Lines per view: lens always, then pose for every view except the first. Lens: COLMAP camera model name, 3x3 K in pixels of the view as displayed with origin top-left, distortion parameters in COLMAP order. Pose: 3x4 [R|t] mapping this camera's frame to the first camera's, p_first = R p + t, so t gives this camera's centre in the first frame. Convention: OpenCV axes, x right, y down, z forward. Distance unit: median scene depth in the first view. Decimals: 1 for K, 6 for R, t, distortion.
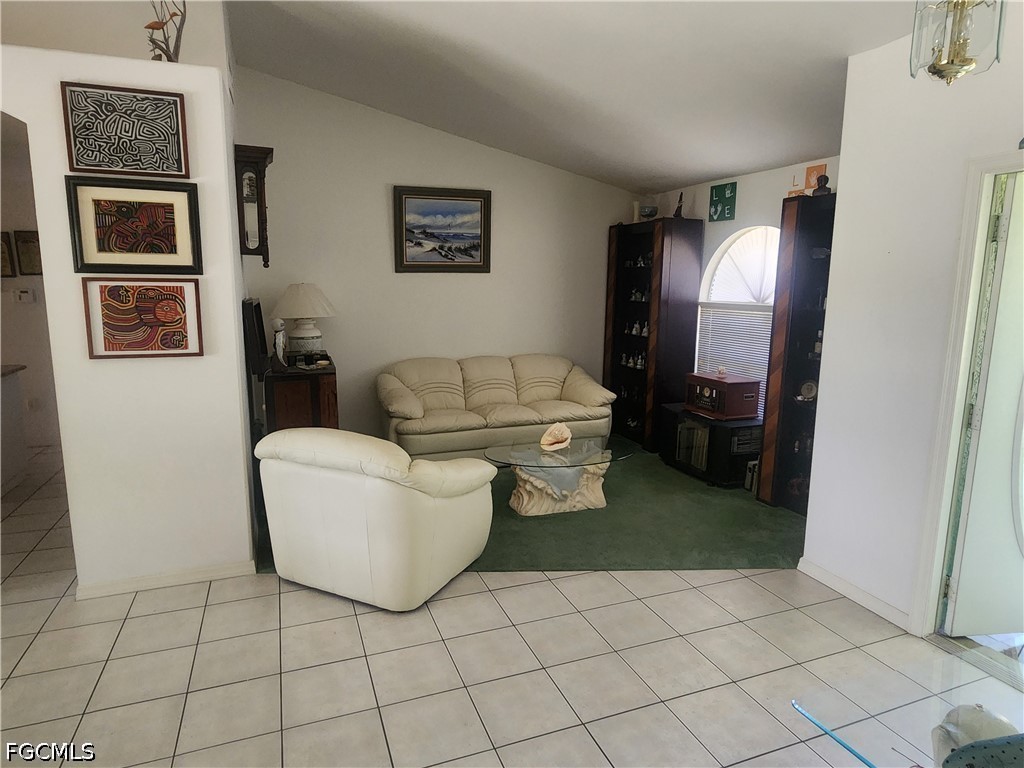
lens RADIAL K [[606.2, 0, 507.0], [0, 606.2, 379.4], [0, 0, 1]] dist [0.000488, -0.001089]
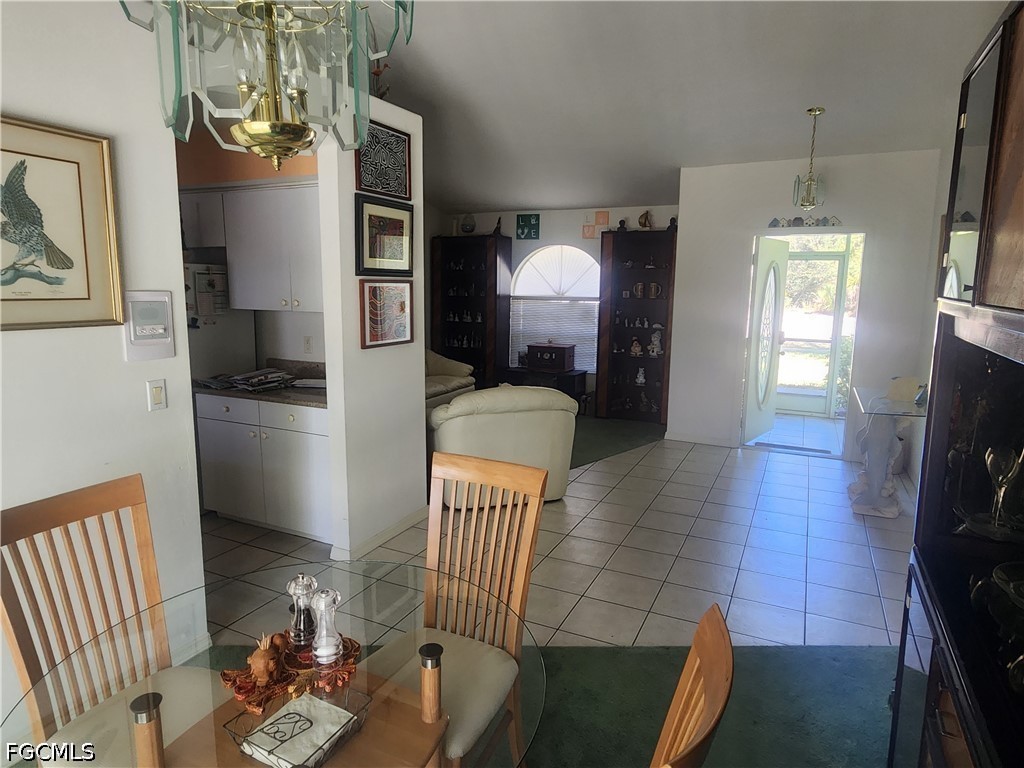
lens RADIAL K [[606.2, 0, 507.0], [0, 606.2, 379.4], [0, 0, 1]] dist [0.000488, -0.001089]
pose [[0.733319, -0.108021, 0.671249, -0.745611], [0.104584, 0.993469, 0.045619, 0.000138], [-0.671793, 0.036749, 0.739827, -0.030647]]
